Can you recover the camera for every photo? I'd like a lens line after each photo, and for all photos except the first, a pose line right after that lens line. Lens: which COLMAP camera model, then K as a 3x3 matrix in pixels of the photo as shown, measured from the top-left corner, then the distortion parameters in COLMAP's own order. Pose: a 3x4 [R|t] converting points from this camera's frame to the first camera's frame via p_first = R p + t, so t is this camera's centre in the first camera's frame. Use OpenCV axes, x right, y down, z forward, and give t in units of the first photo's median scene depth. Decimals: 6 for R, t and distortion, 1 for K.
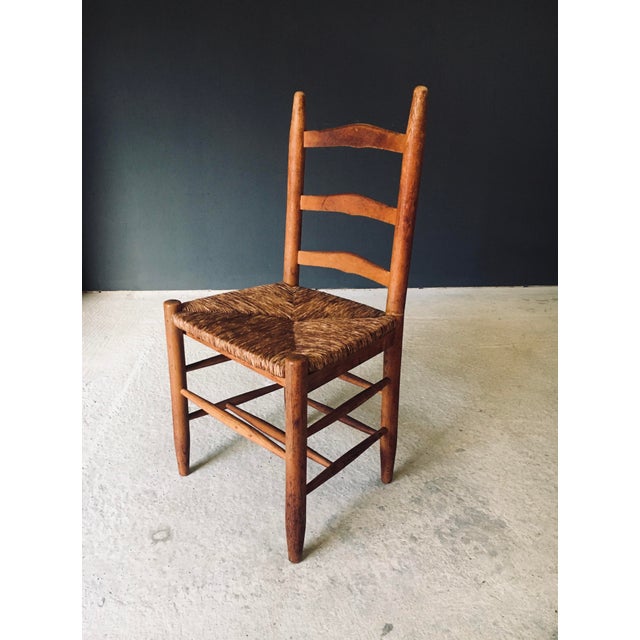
lens RADIAL K [[491.4, 0, 321.1], [0, 491.4, 339.3], [0, 0, 1]] dist [0.003762, -0.005001]
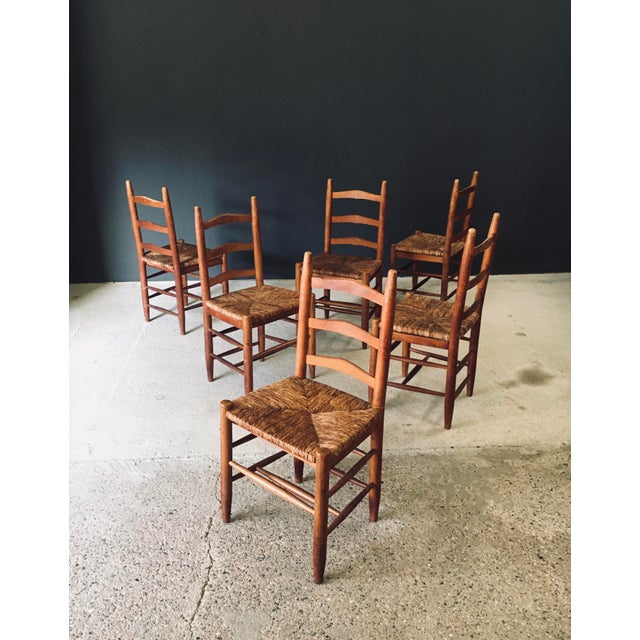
lens RADIAL K [[495.1, 0, 305.2], [0, 495.1, 322.3], [0, 0, 1]] dist [0.006618, -0.010374]
pose [[0.998532, -0.018802, 0.050797, -0.138547], [0.022077, 0.997660, -0.064701, -0.209421], [-0.049462, 0.065727, 0.996611, -0.479840]]
